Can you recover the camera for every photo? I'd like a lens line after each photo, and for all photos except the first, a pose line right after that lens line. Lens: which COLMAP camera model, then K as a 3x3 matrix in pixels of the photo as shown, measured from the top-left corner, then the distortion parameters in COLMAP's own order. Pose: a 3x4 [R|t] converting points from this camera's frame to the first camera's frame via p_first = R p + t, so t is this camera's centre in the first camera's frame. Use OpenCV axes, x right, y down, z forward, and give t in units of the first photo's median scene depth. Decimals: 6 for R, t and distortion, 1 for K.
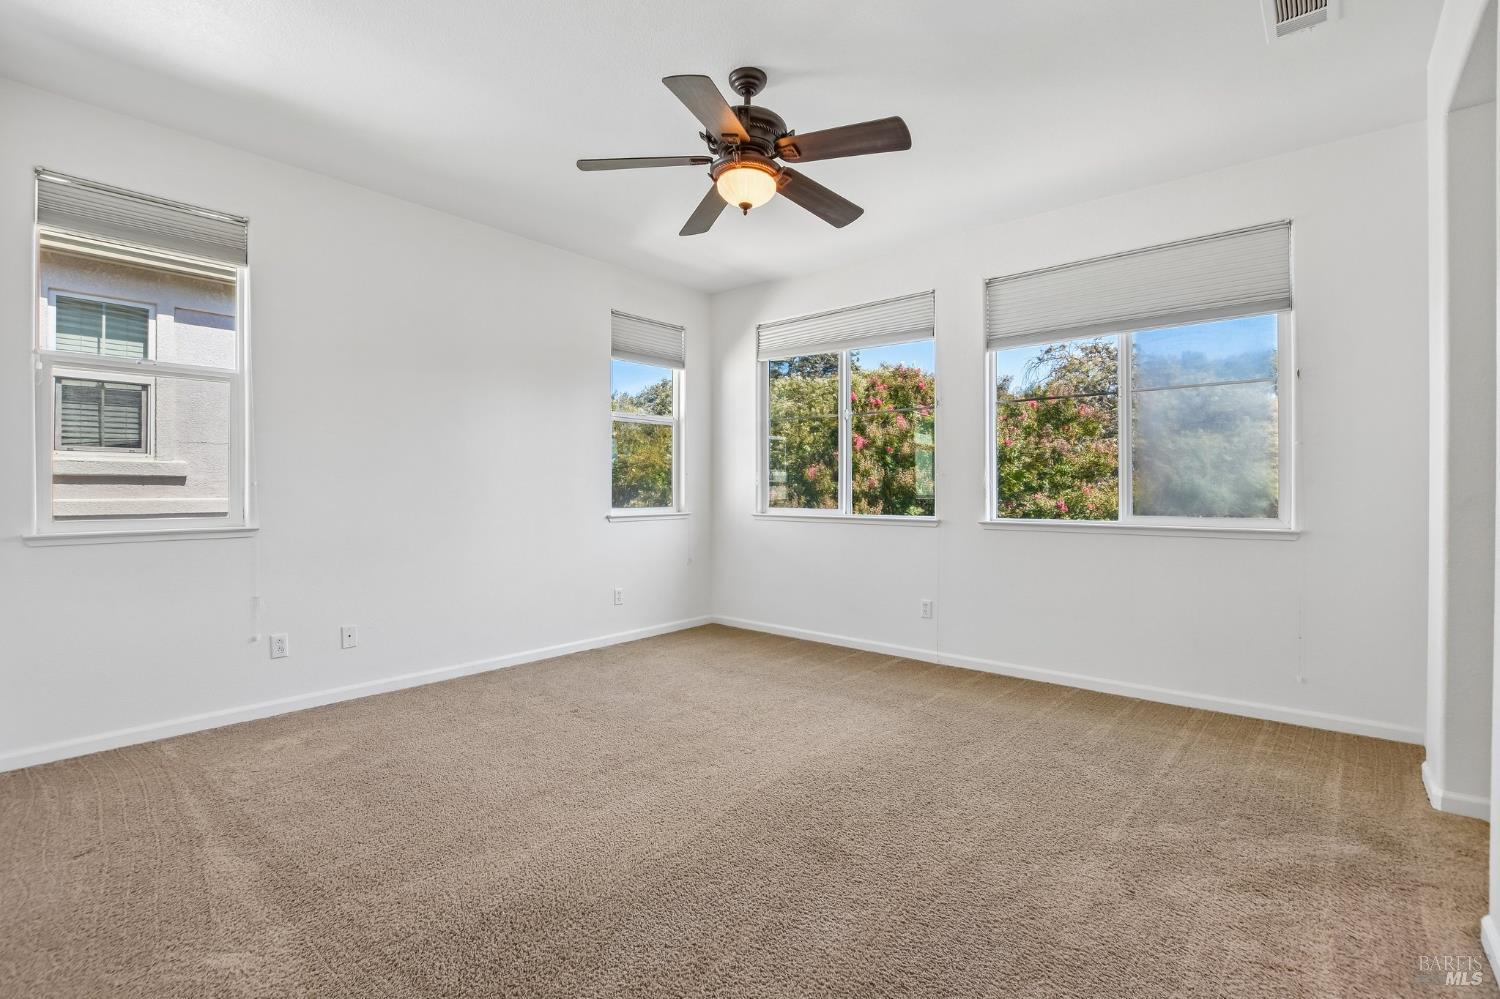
lens RADIAL K [[672.5, 0, 749.3], [0, 672.5, 500.8], [0, 0, 1]] dist [-0.029240, 0.000935]
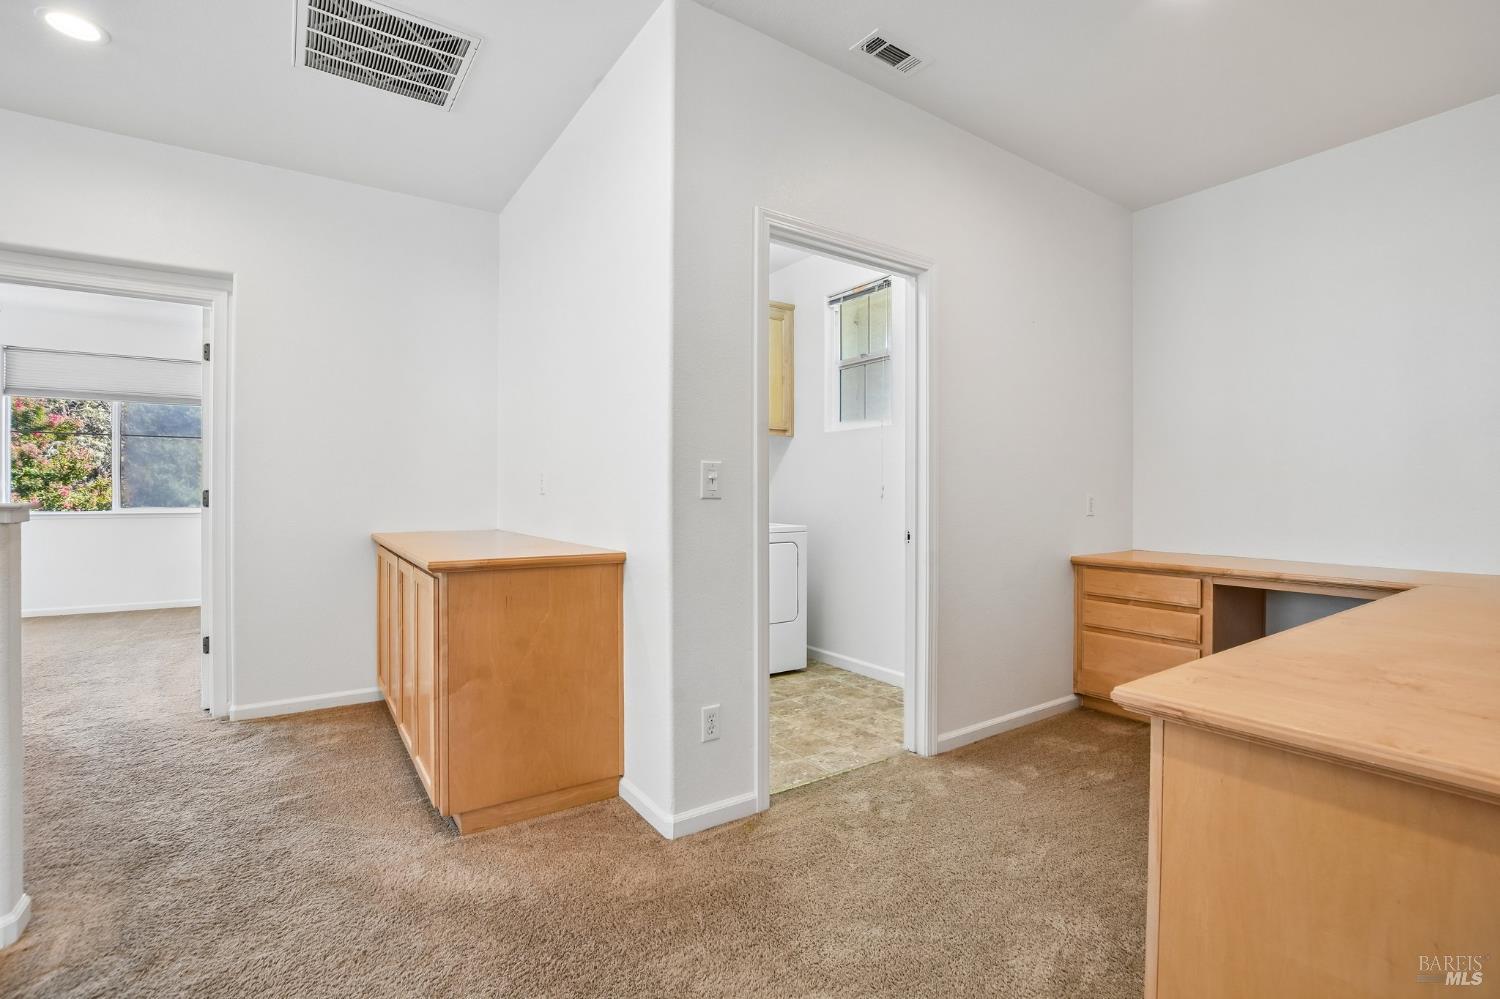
lens RADIAL K [[672.5, 0, 749.3], [0, 672.5, 500.8], [0, 0, 1]] dist [-0.029240, 0.000935]
pose [[0.260209, -0.013868, 0.965453, -0.245651], [0.015462, 0.999828, 0.010194, 0.005868], [-0.965429, 0.012275, 0.260378, -0.388279]]
